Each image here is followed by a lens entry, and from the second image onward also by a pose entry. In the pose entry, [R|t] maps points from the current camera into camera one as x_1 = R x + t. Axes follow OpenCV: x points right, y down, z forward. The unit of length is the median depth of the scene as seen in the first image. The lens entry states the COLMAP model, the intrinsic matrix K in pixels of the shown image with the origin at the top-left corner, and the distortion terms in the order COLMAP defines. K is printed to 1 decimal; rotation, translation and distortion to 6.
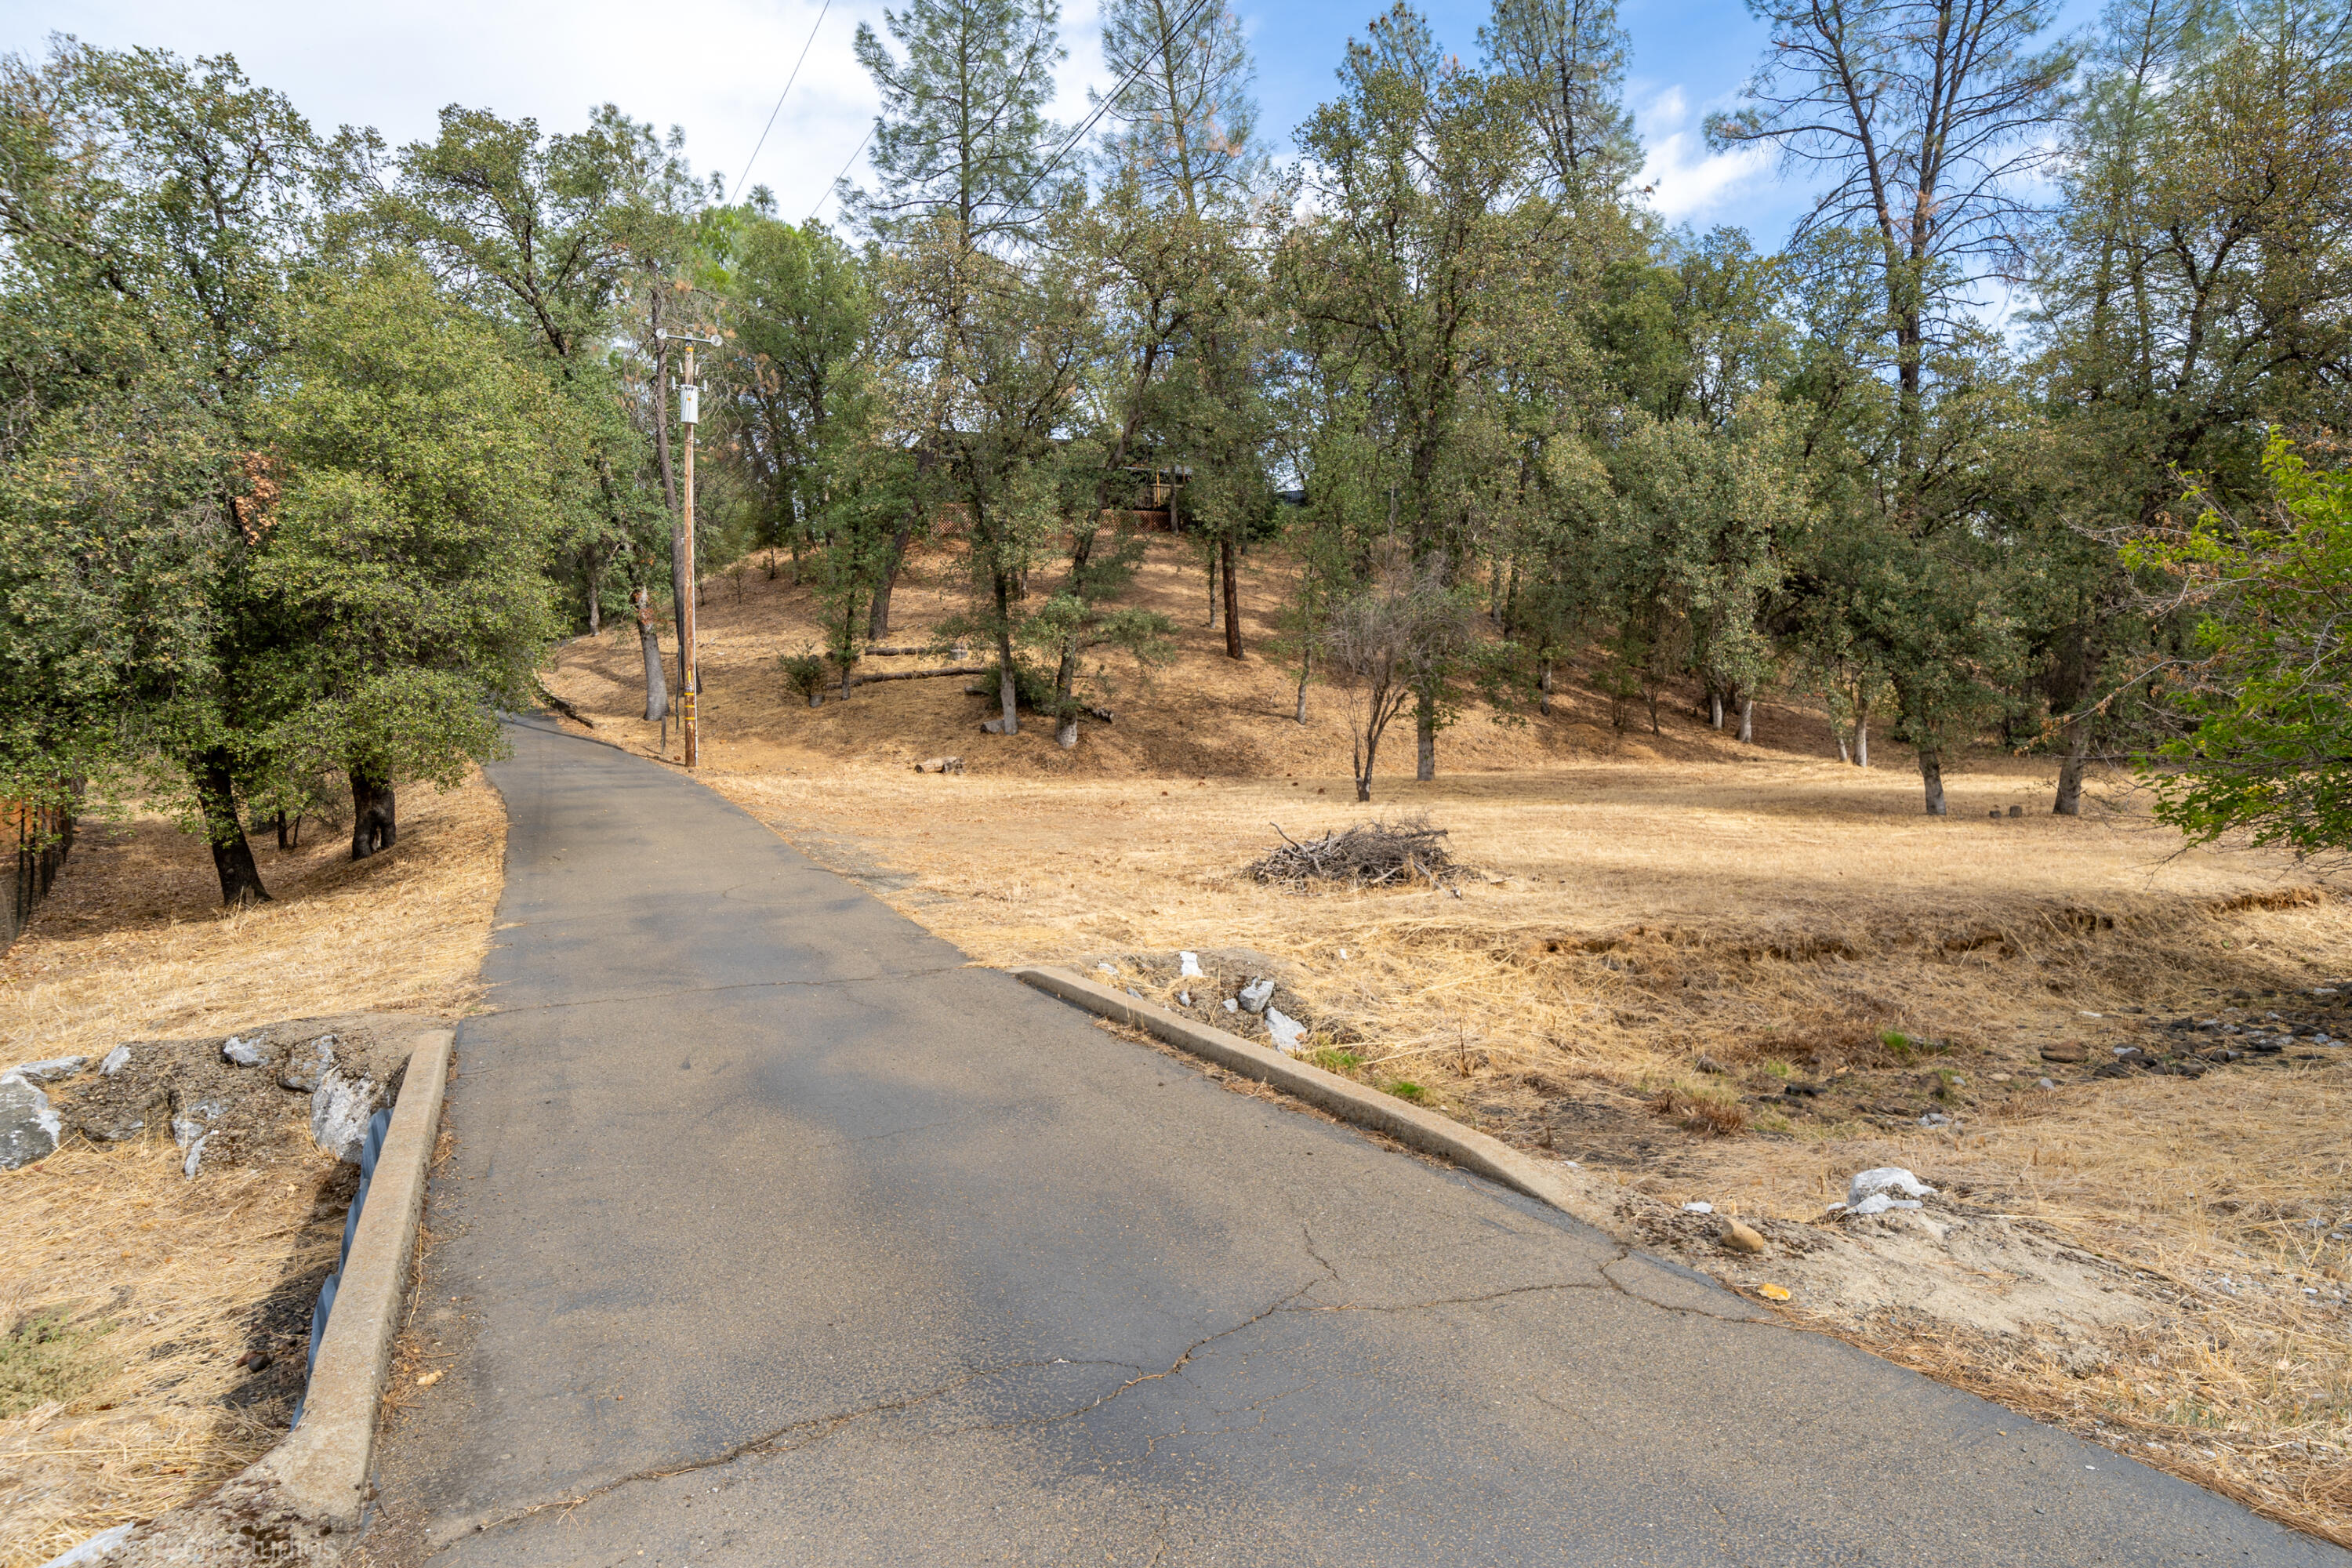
lens RADIAL K [[1215.9, 0, 1171.3], [0, 1215.9, 783.6], [0, 0, 1]] dist [0.001224, 0.000776]
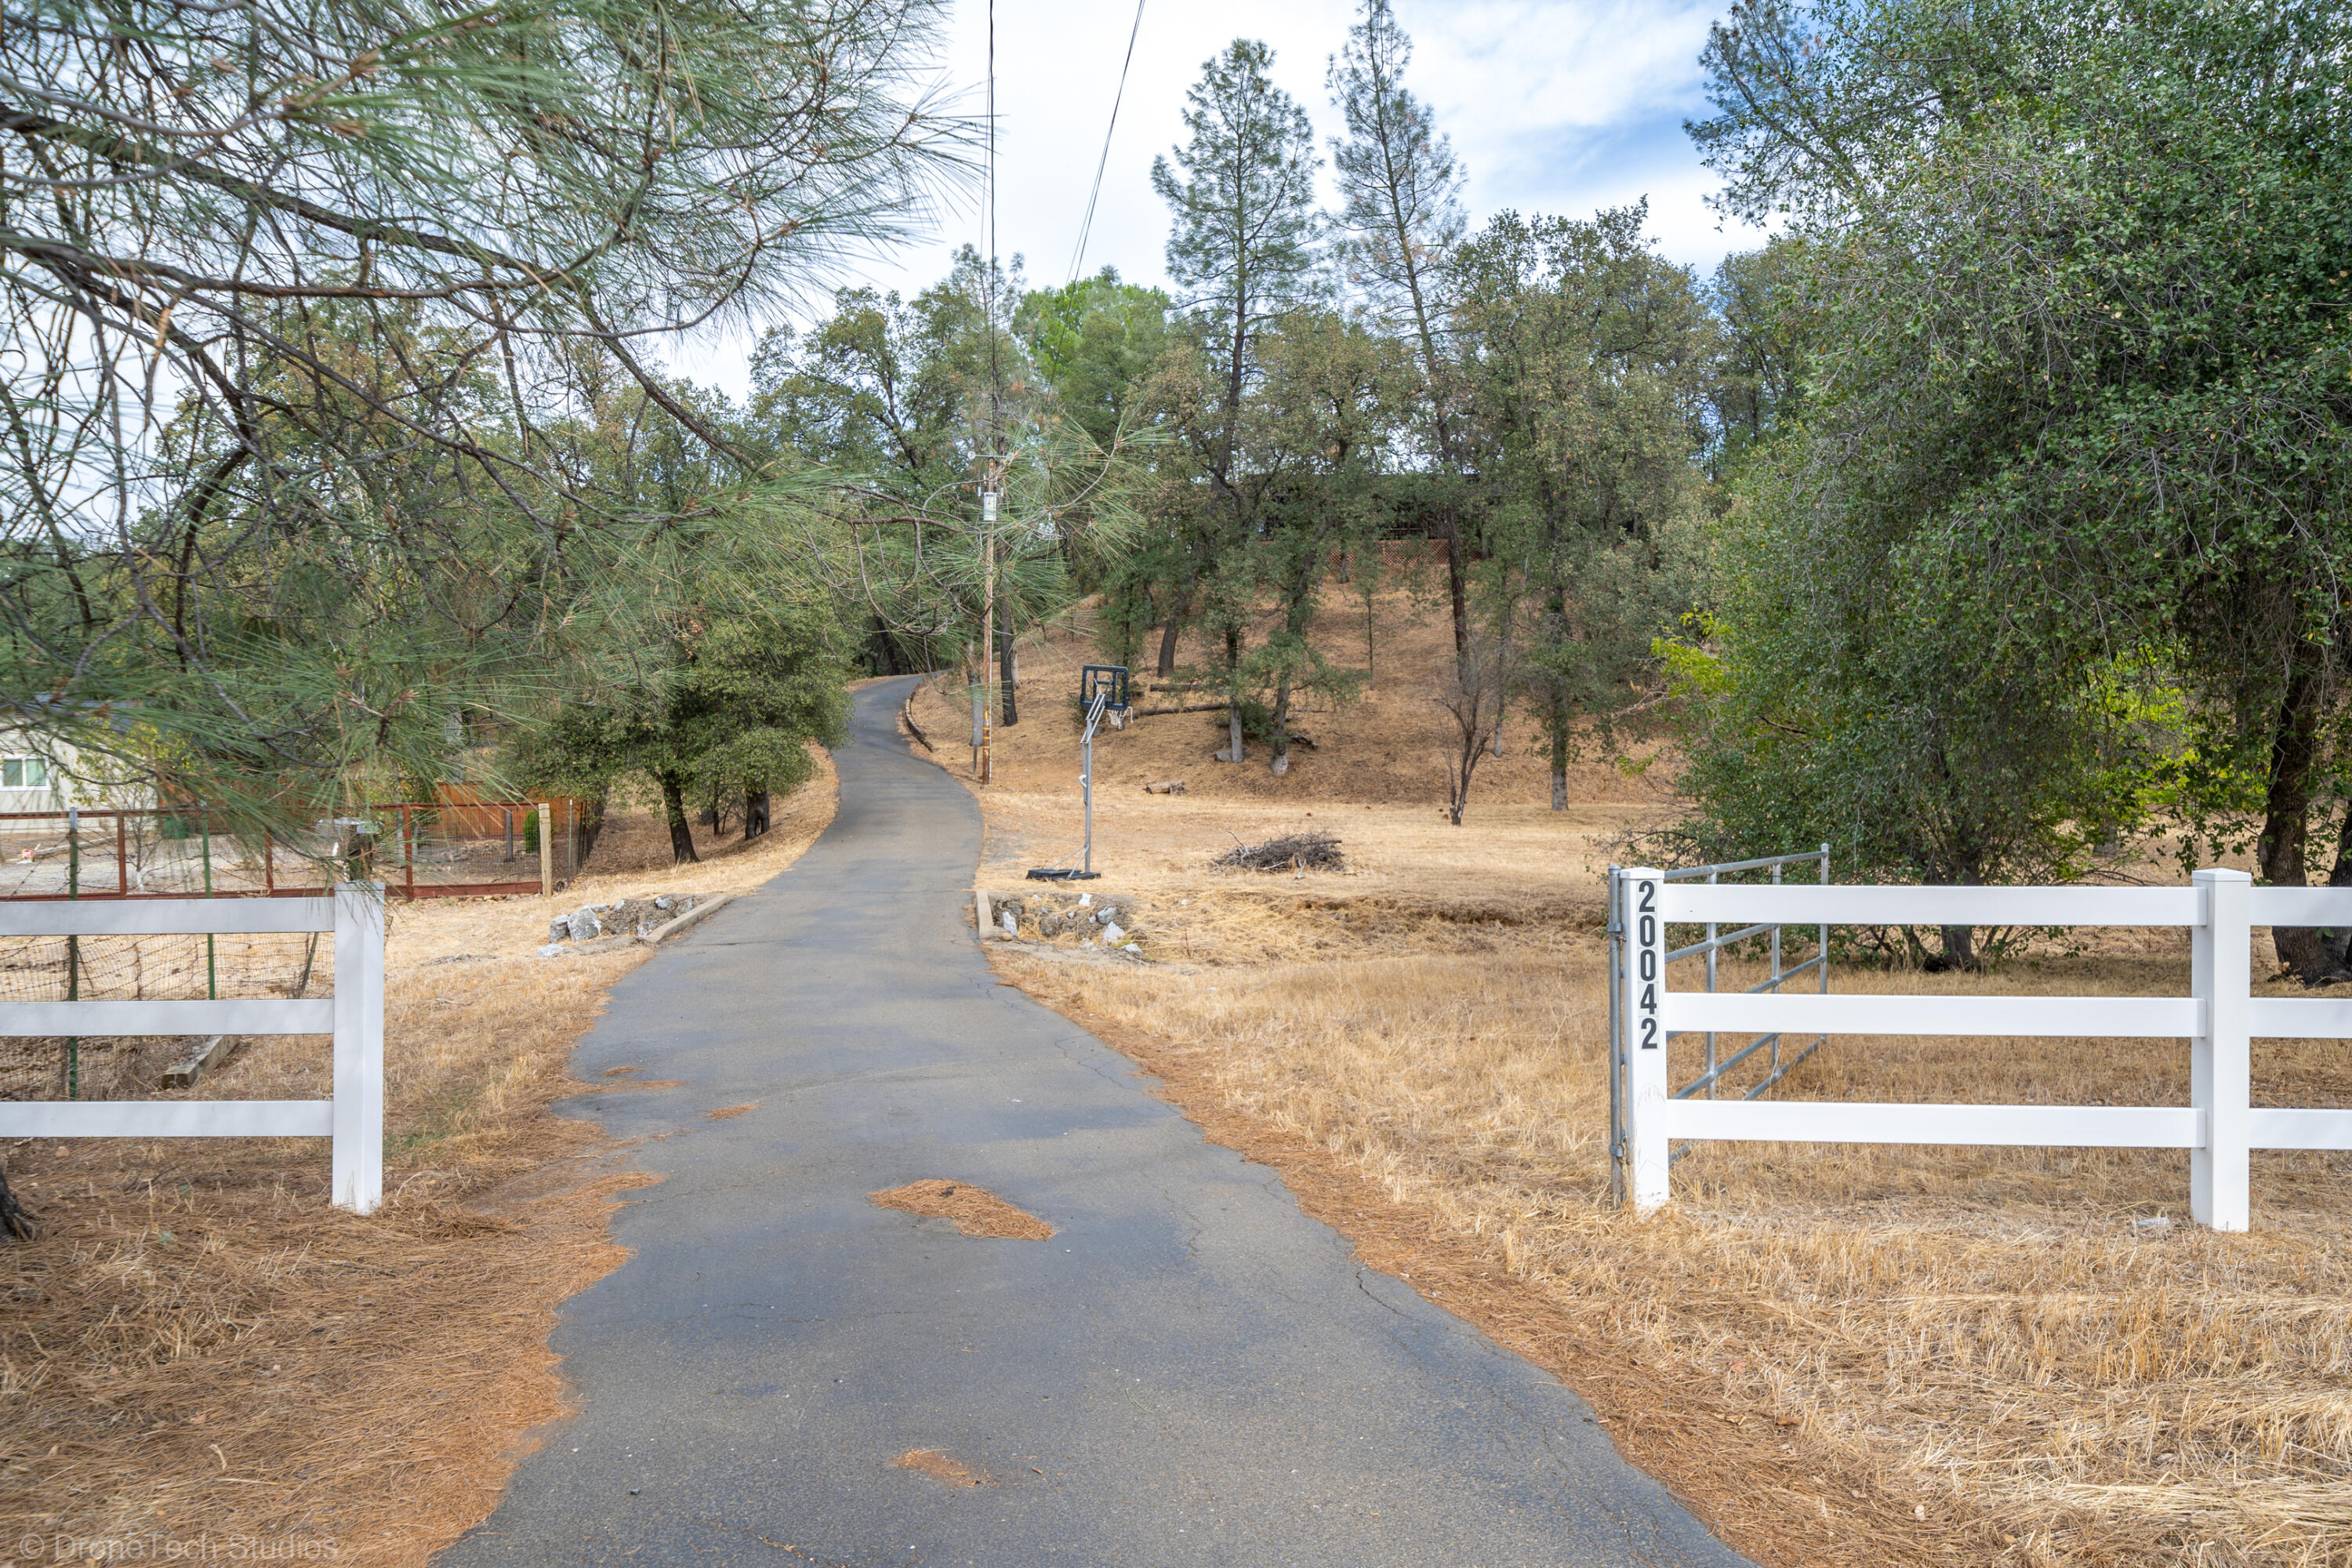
lens RADIAL K [[1411.0, 0, 1178.9], [0, 1411.0, 784.6], [0, 0, 1]] dist [-0.002789, -0.000584]
pose [[0.941779, 0.020690, -0.335596, 0.316904], [-0.025731, 0.999613, -0.010580, -0.003231], [0.335247, 0.018599, 0.941947, -0.360961]]
